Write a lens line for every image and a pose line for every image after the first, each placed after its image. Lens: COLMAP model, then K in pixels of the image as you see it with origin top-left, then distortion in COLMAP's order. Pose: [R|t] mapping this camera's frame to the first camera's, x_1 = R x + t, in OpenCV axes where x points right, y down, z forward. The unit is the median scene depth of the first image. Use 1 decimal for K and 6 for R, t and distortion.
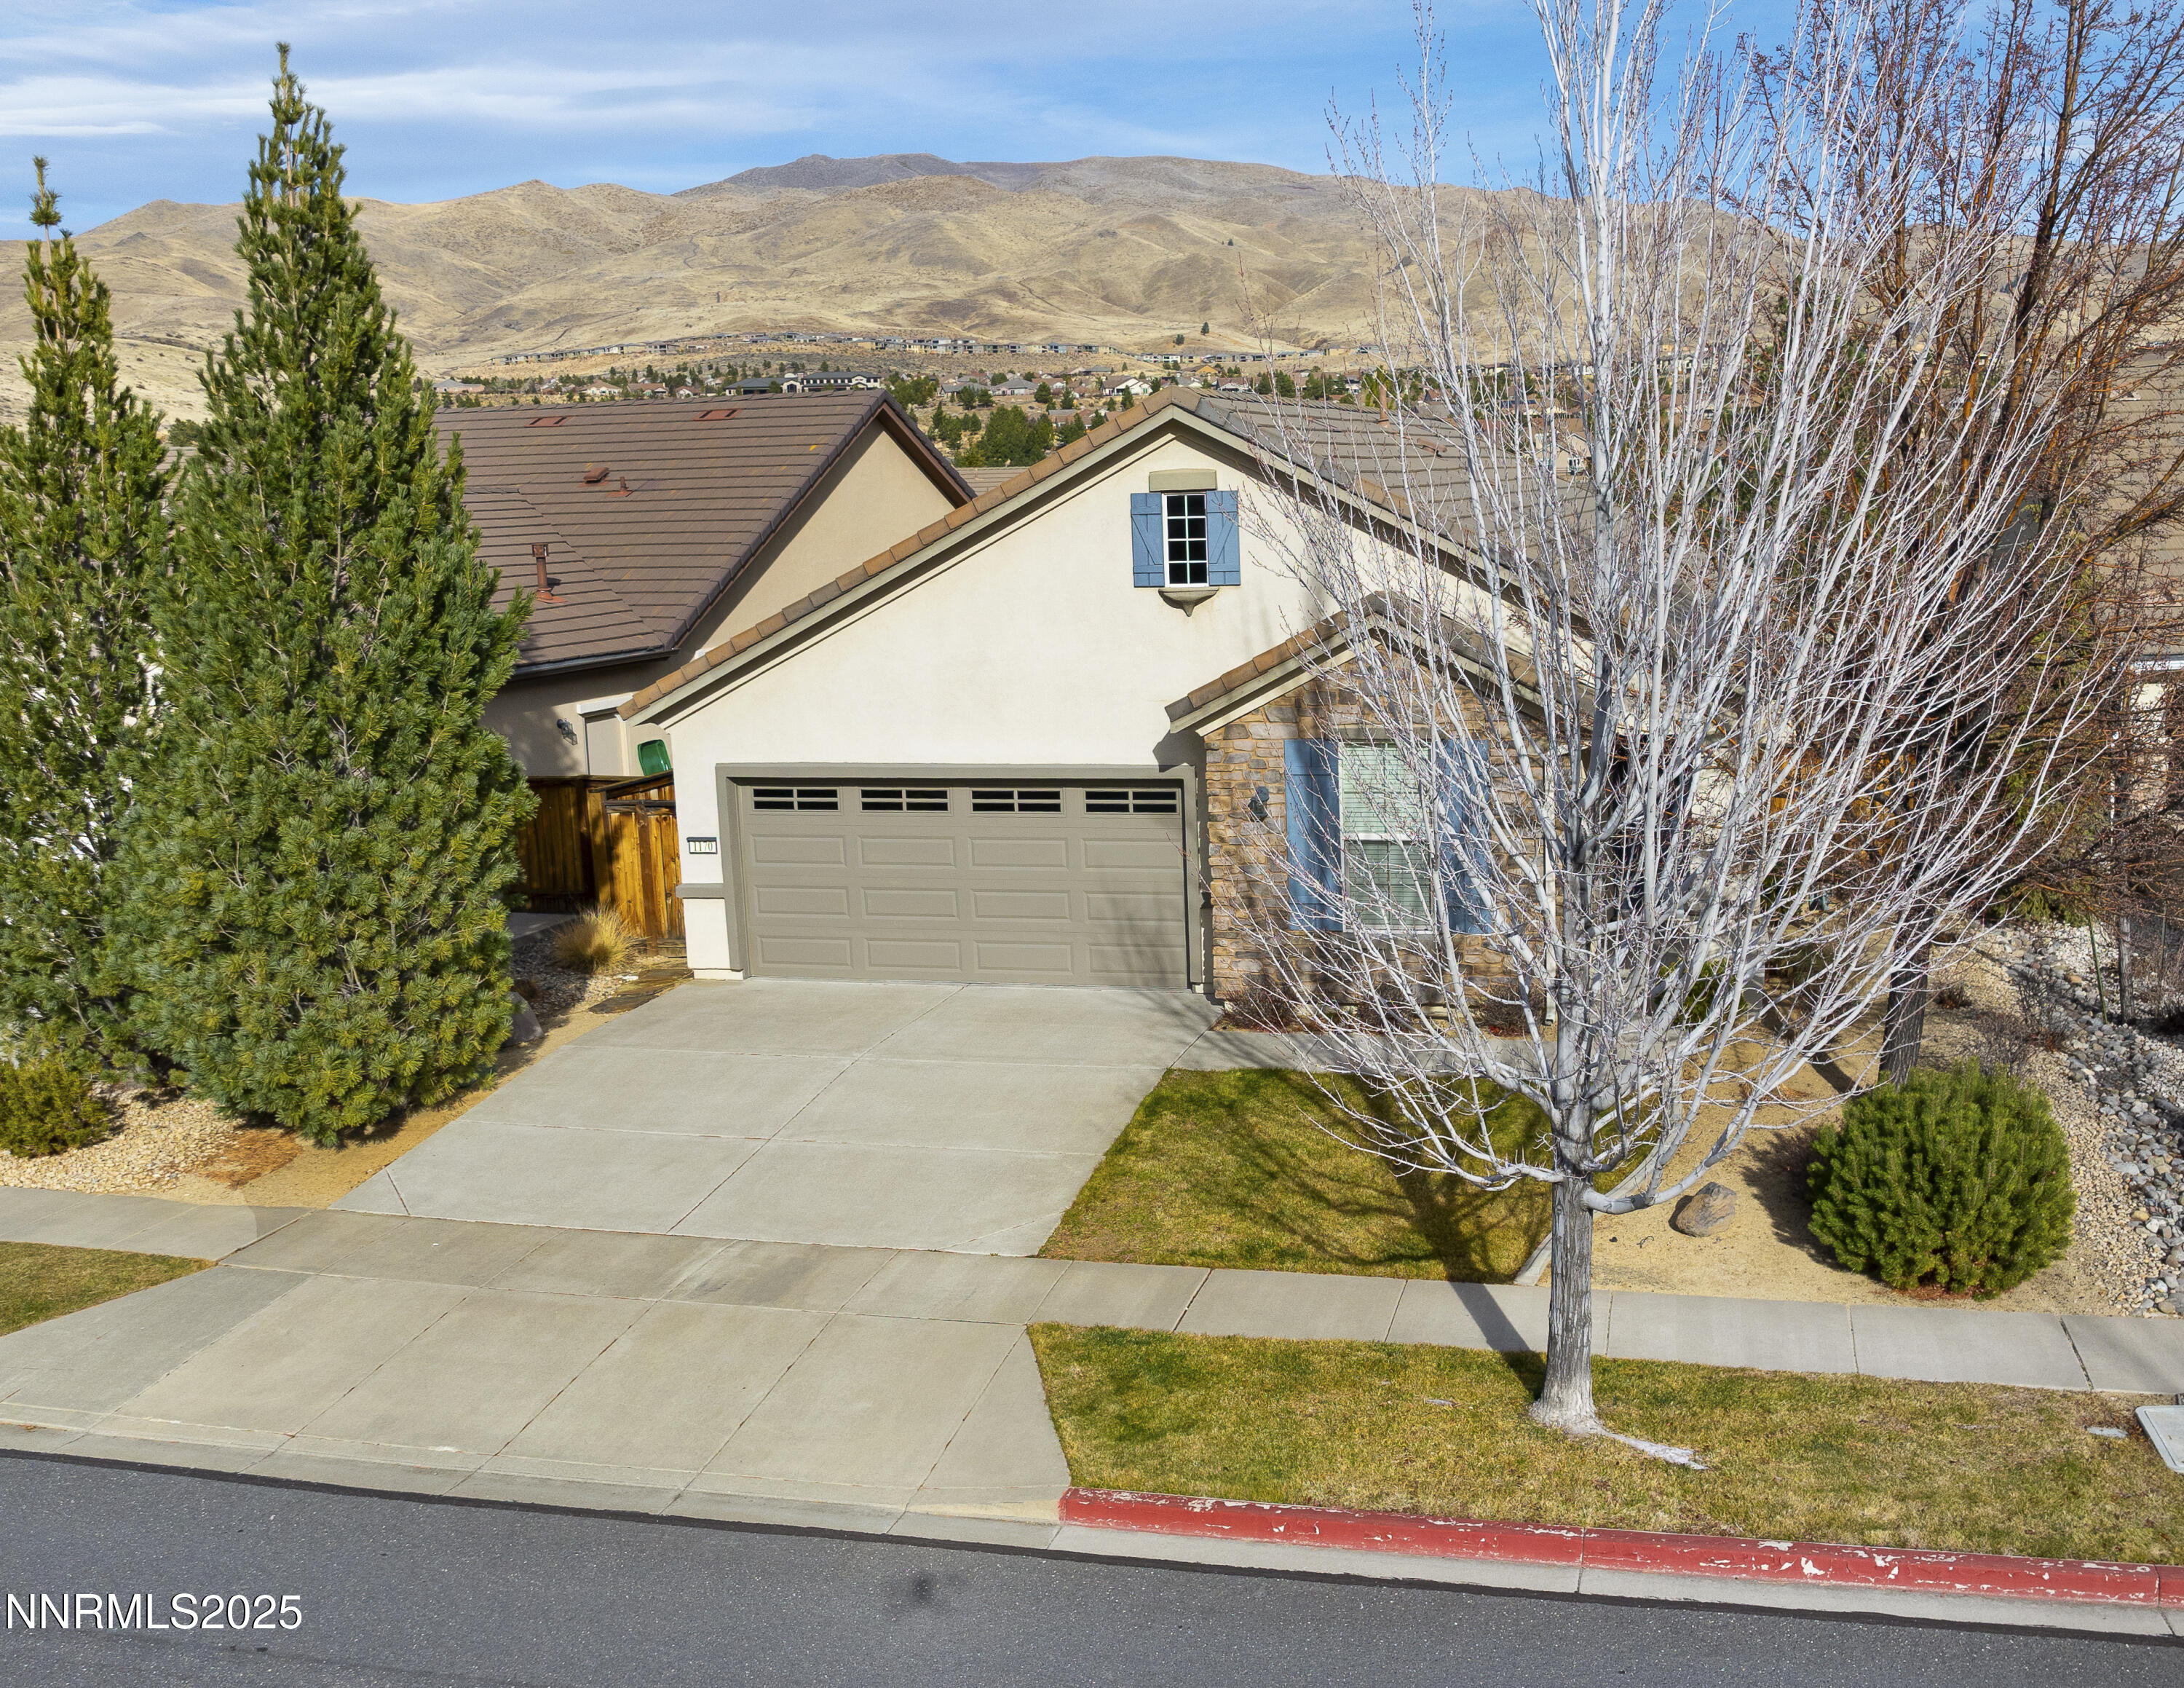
lens RADIAL K [[2372.2, 0, 1092.0], [0, 2372.2, 844.0], [0, 0, 1]] dist [-0.010840, -0.029381]
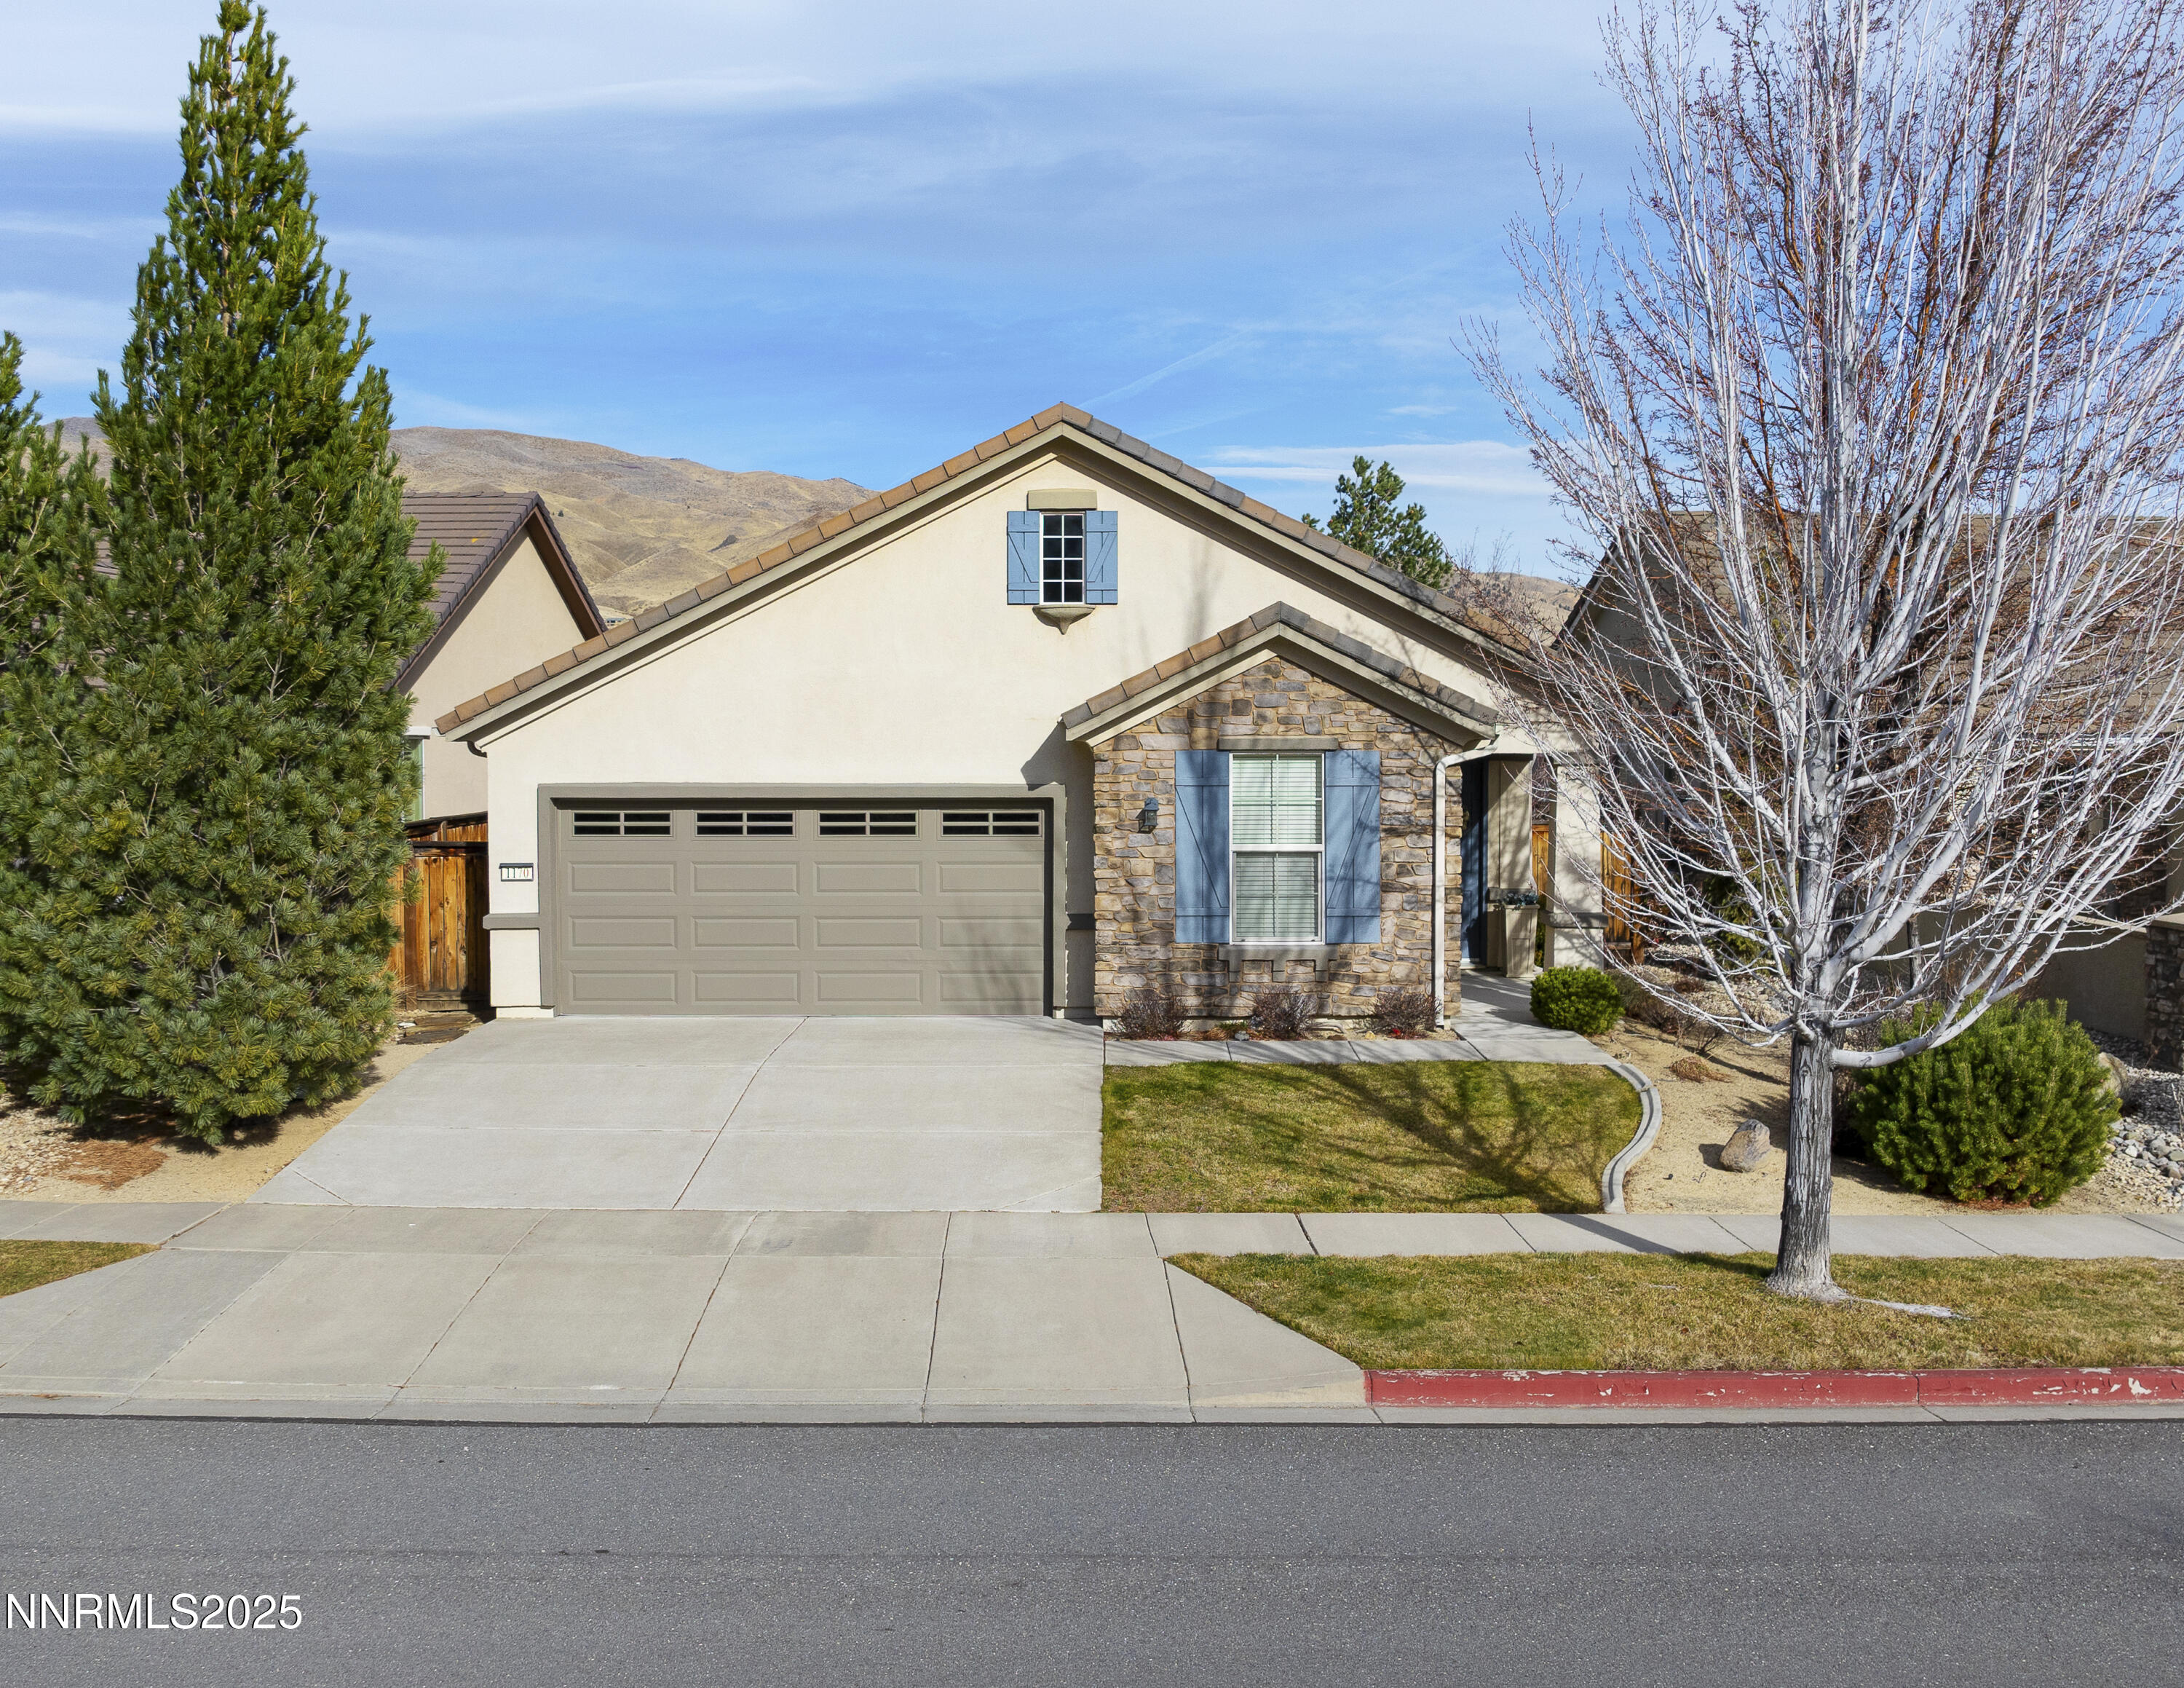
lens RADIAL K [[2293.1, 0, 961.4], [0, 2293.1, 798.9], [0, 0, 1]] dist [-0.011371, -0.023907]
pose [[0.968130, 0.029793, 0.248671, -0.247098], [0.004108, 0.990877, -0.134709, 0.106483], [-0.250416, 0.131438, 0.959175, 0.091739]]
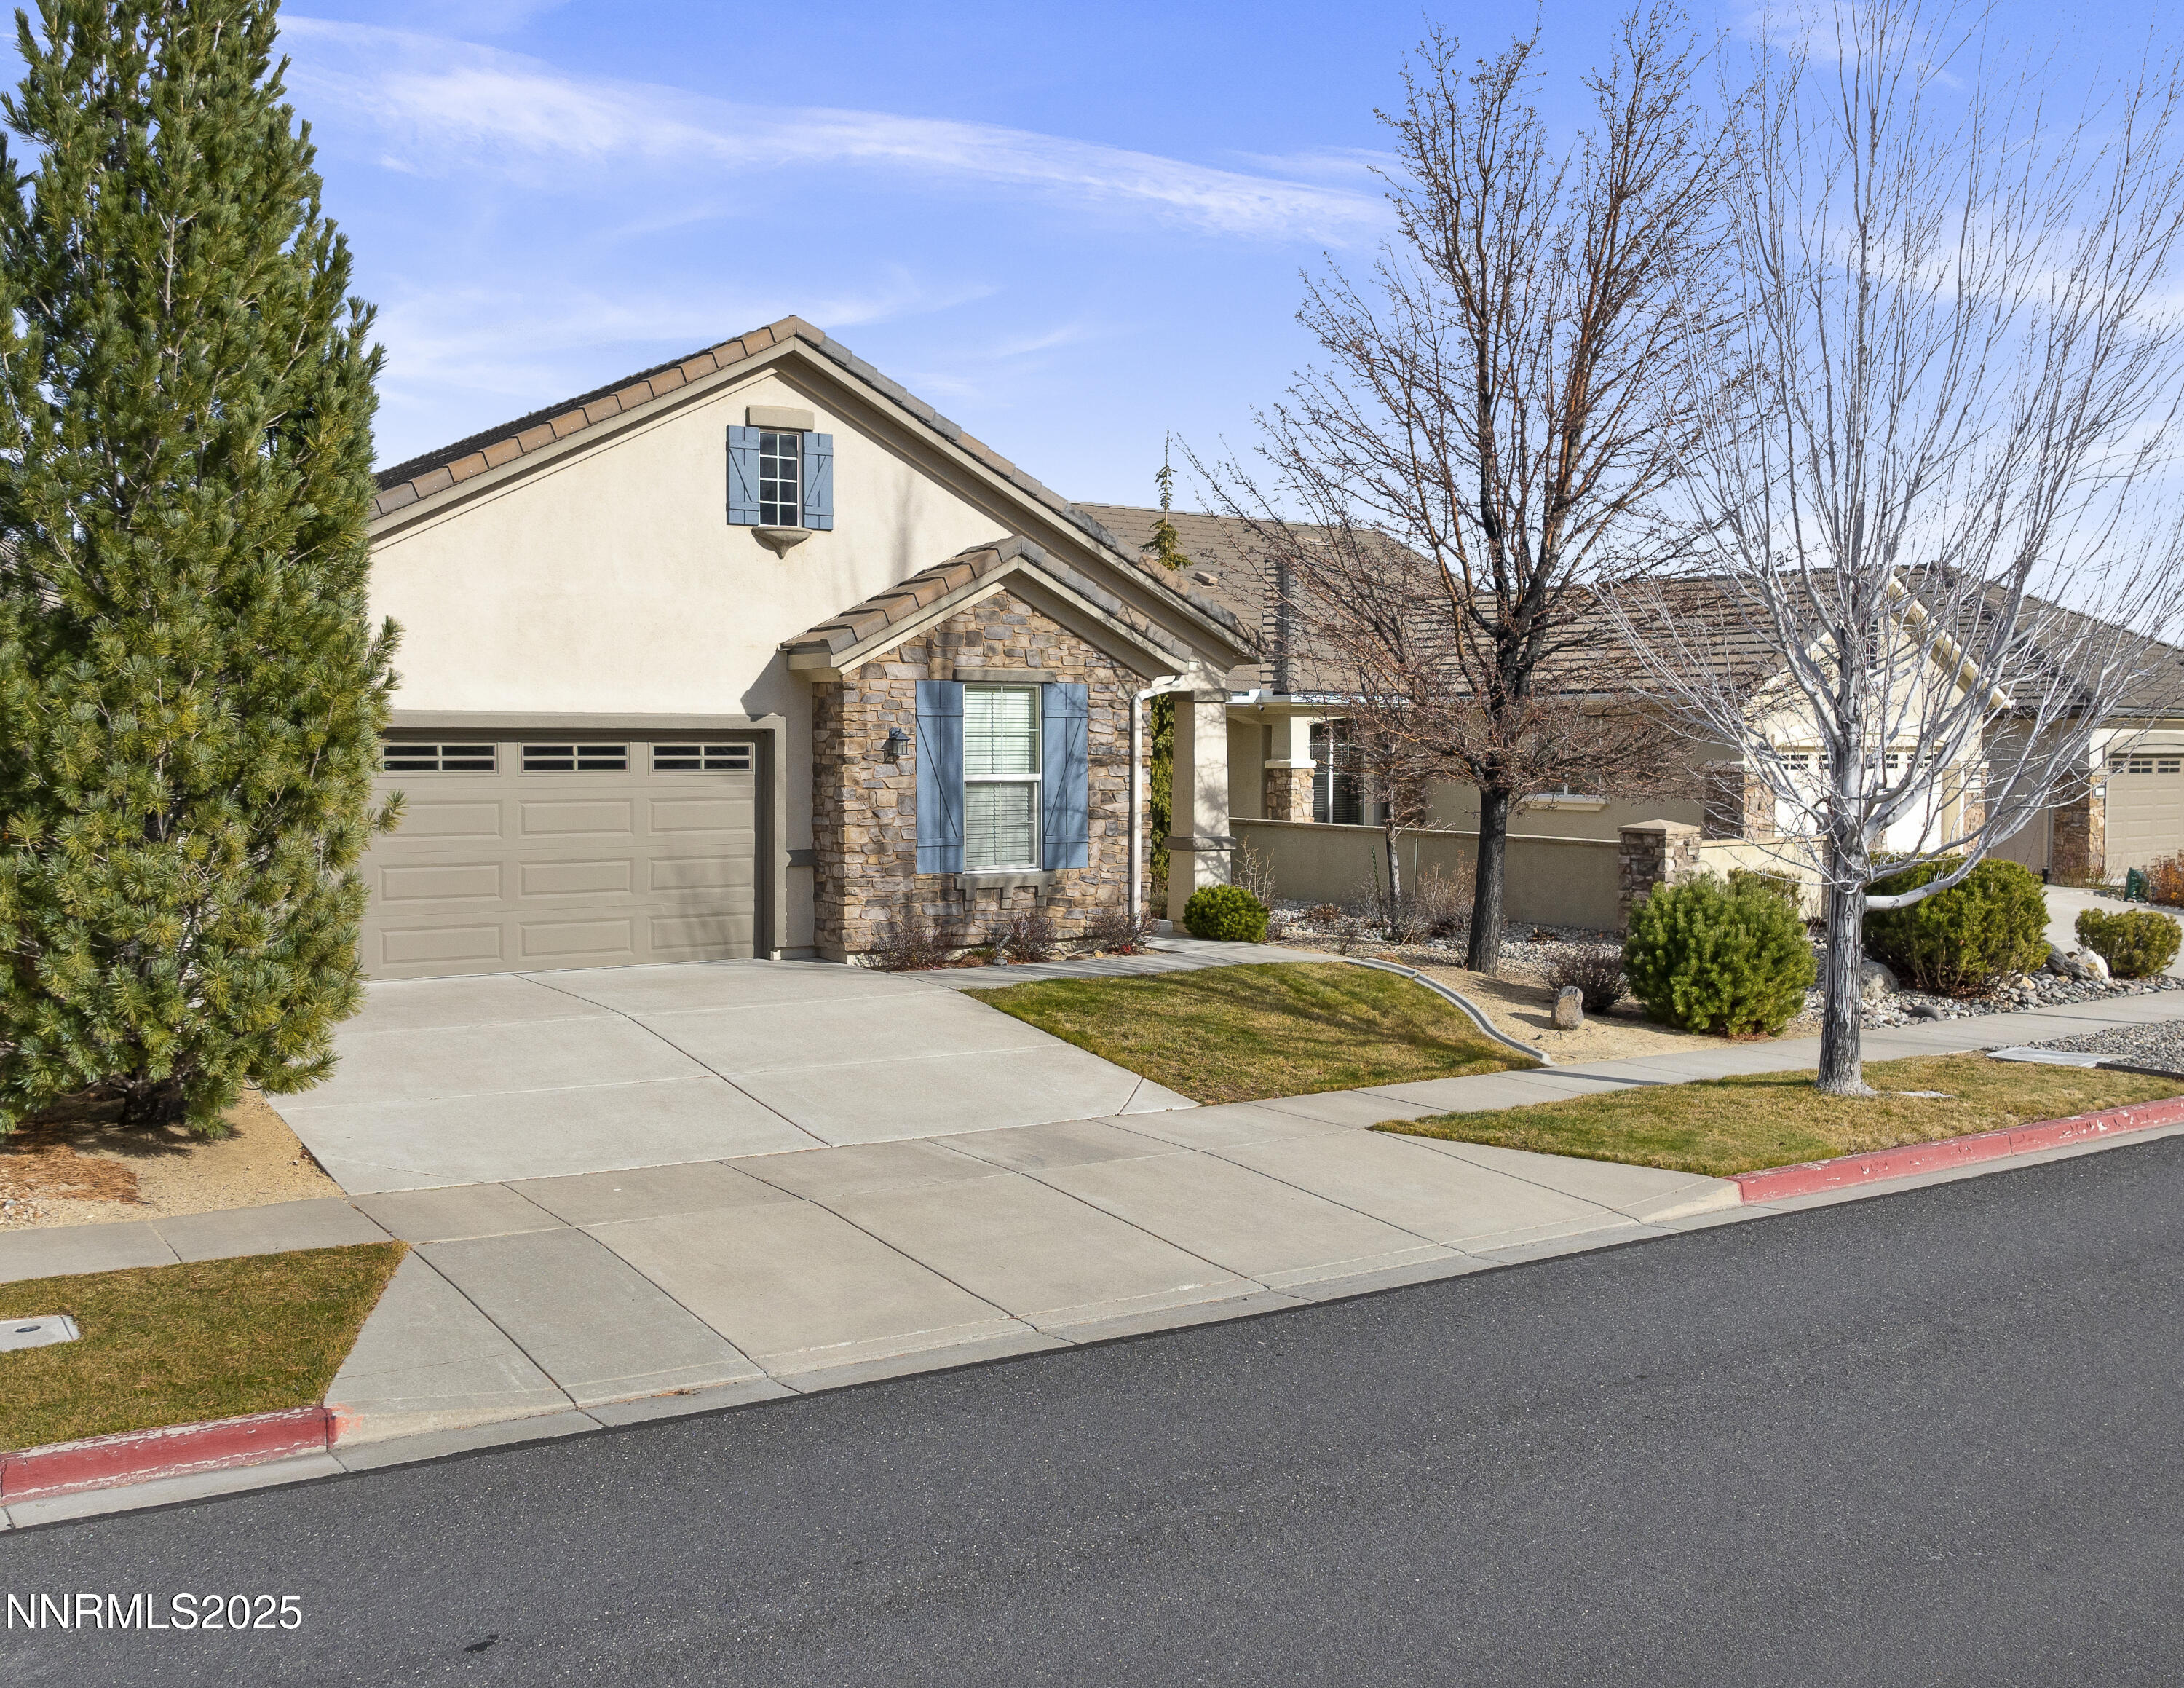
lens RADIAL K [[2305.6, 0, 1092.0], [0, 2305.6, 844.0], [0, 0, 1]] dist [-0.000355, -0.019950]
pose [[0.619133, 0.007805, 0.785247, -0.632778], [0.098599, 0.991265, -0.087594, 0.116323], [-0.779071, 0.131657, 0.612955, 0.353221]]
